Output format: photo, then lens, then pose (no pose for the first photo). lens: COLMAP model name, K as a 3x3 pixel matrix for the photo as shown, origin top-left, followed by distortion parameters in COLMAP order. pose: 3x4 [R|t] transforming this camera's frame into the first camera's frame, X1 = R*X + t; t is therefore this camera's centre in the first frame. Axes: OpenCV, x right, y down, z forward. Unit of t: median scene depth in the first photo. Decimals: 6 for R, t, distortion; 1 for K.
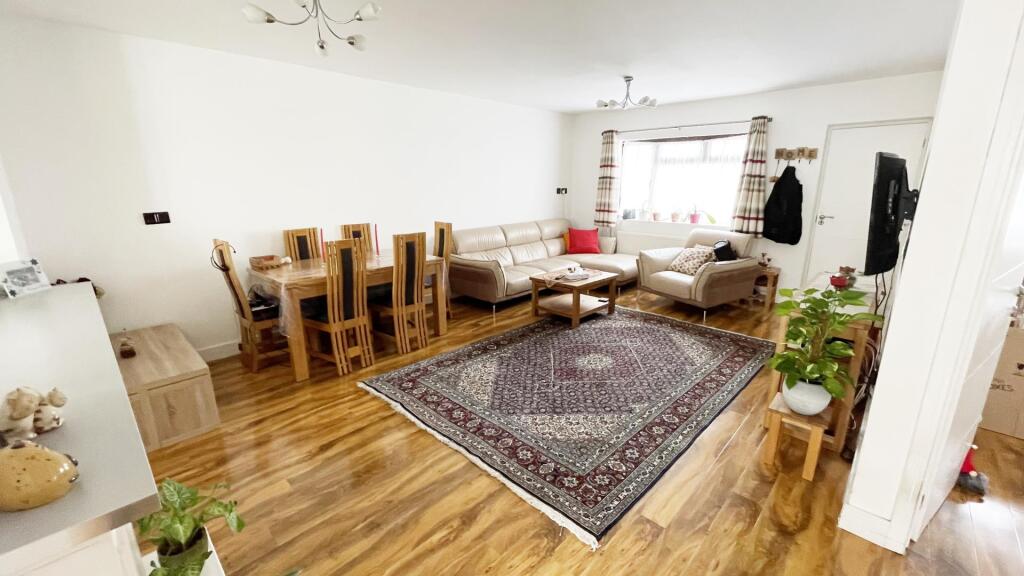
lens RADIAL K [[417.9, 0, 515.4], [0, 417.9, 290.7], [0, 0, 1]] dist [0.001101, -0.000520]
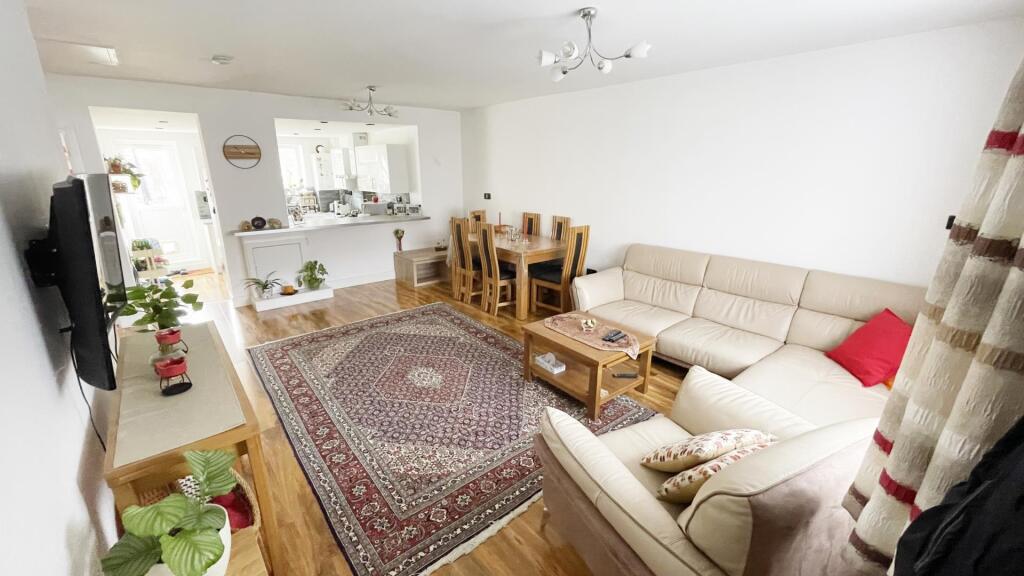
lens RADIAL K [[417.9, 0, 514.4], [0, 417.9, 288.5], [0, 0, 1]] dist [0.001101, -0.000520]
pose [[-0.113857, 0.280819, -0.952983, 1.105874], [-0.254647, 0.918928, 0.301207, -0.387322], [0.960308, 0.276969, -0.033117, 1.262904]]
